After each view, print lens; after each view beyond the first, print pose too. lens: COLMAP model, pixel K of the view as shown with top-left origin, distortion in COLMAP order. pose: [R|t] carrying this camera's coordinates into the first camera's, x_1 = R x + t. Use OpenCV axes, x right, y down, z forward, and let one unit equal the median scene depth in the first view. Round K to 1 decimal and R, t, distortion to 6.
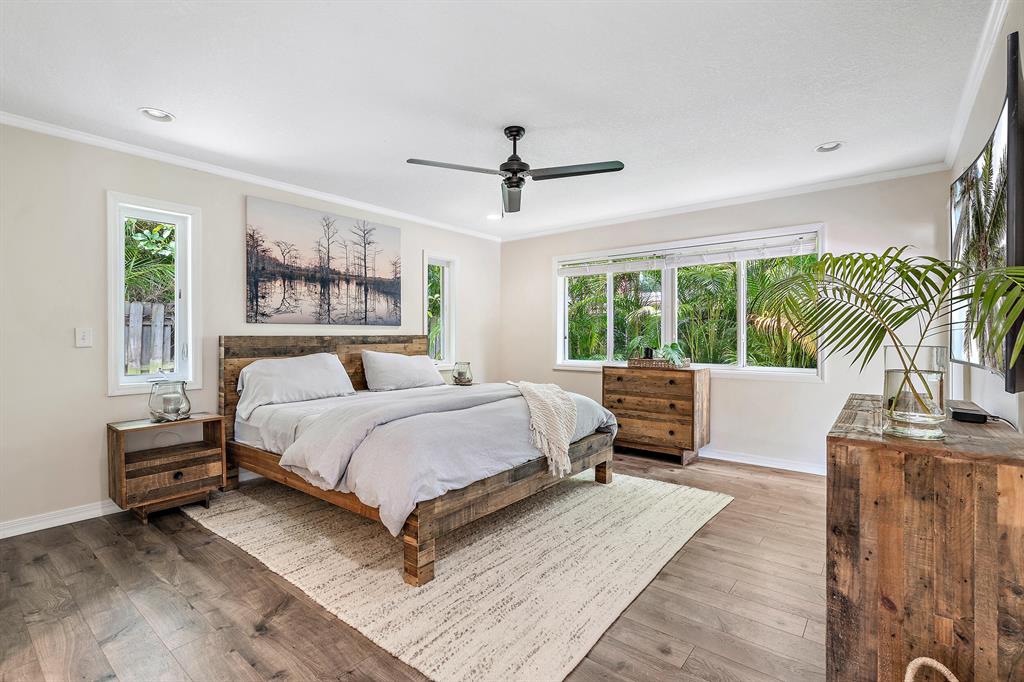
lens RADIAL K [[470.8, 0, 512.0], [0, 470.8, 341.0], [0, 0, 1]] dist [-0.033861, 0.000152]
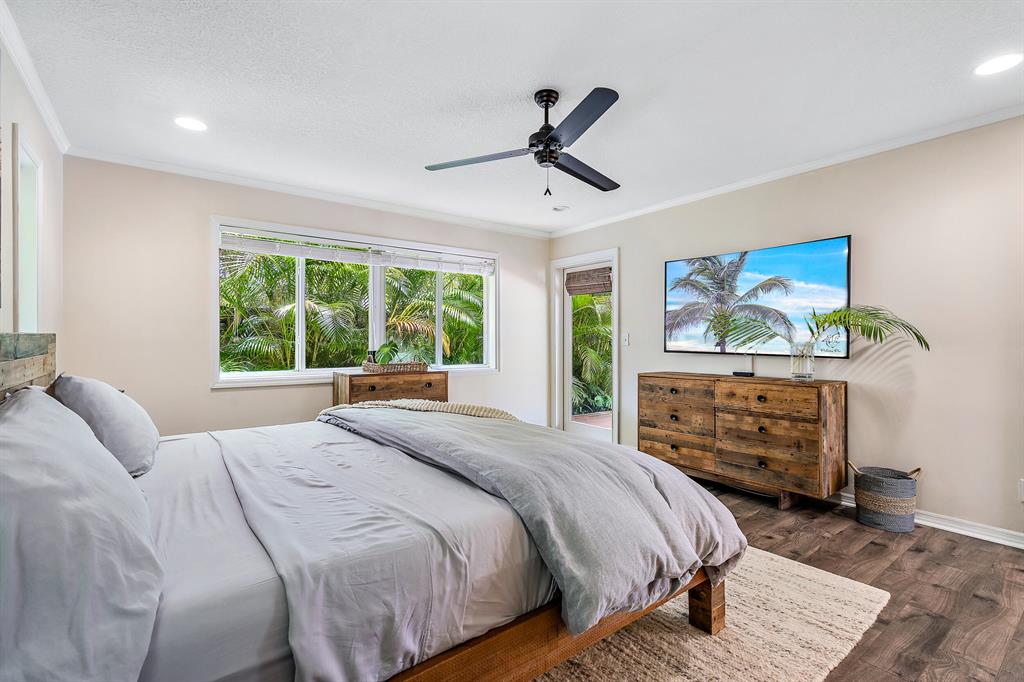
lens RADIAL K [[469.5, 0, 512.0], [0, 469.5, 341.0], [0, 0, 1]] dist [-0.001063, -0.000072]
pose [[0.244080, -0.001030, 0.969754, -0.588843], [0.008283, 0.999965, -0.001022, -0.002138], [-0.969720, 0.008282, 0.244080, 0.597721]]
